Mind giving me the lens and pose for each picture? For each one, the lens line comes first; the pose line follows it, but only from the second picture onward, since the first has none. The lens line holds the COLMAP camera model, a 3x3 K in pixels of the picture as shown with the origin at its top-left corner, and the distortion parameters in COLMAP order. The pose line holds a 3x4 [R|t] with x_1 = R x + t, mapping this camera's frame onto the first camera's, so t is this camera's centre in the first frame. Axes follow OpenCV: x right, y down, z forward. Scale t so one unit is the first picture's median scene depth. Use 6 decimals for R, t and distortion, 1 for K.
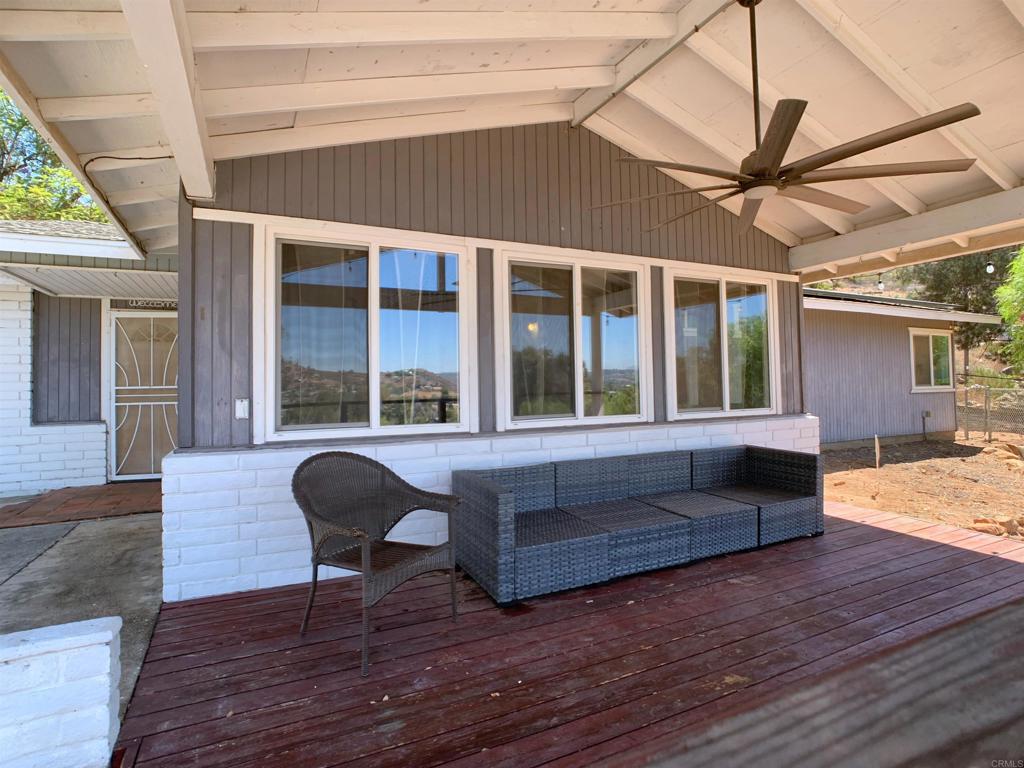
lens RADIAL K [[522.2, 0, 512.0], [0, 522.2, 384.0], [0, 0, 1]] dist [-0.041893, 0.015808]
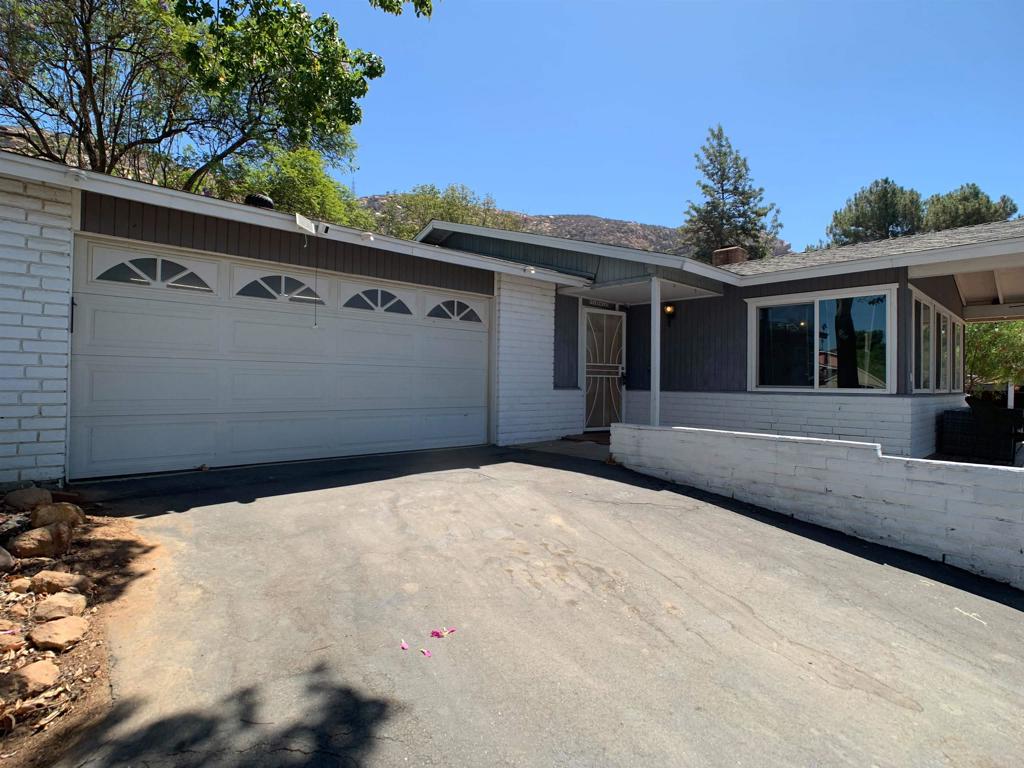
lens RADIAL K [[522.2, 0, 512.0], [0, 522.2, 384.0], [0, 0, 1]] dist [-0.041893, 0.015808]
pose [[0.952123, 0.027483, 0.304476, -1.395716], [-0.028525, 0.999593, -0.001026, 0.069090], [-0.304380, -0.007708, 0.952520, -0.266500]]
